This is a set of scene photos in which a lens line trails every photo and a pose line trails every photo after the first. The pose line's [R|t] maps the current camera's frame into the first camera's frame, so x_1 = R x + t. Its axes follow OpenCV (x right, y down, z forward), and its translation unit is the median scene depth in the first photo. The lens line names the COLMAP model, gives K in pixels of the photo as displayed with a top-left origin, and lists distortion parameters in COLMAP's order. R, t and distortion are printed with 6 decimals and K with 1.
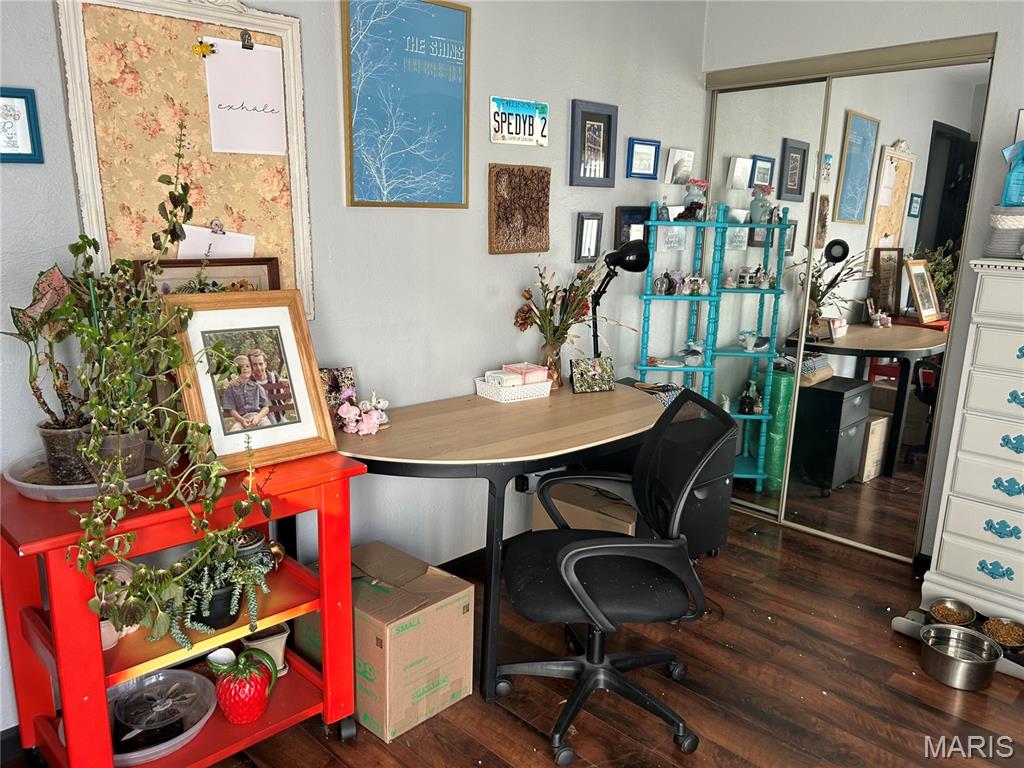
lens RADIAL K [[782.1, 0, 510.0], [0, 782.1, 392.7], [0, 0, 1]] dist [0.067606, -0.040265]
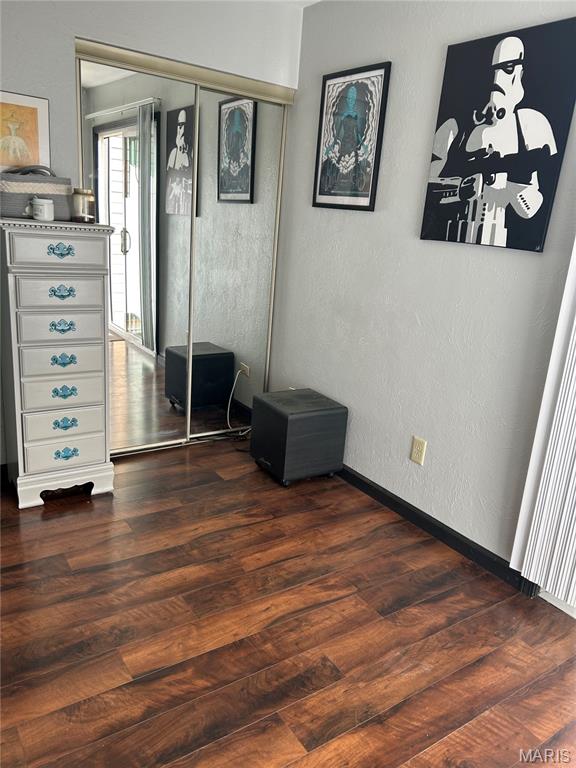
lens RADIAL K [[586.6, 0, 287.1], [0, 586.6, 385.9], [0, 0, 1]] dist [0.067606, -0.040265]
pose [[0.183198, -0.285263, 0.940778, -0.242033], [0.144425, 0.954400, 0.261269, -0.098515], [-0.972409, 0.088007, 0.216043, 0.410658]]
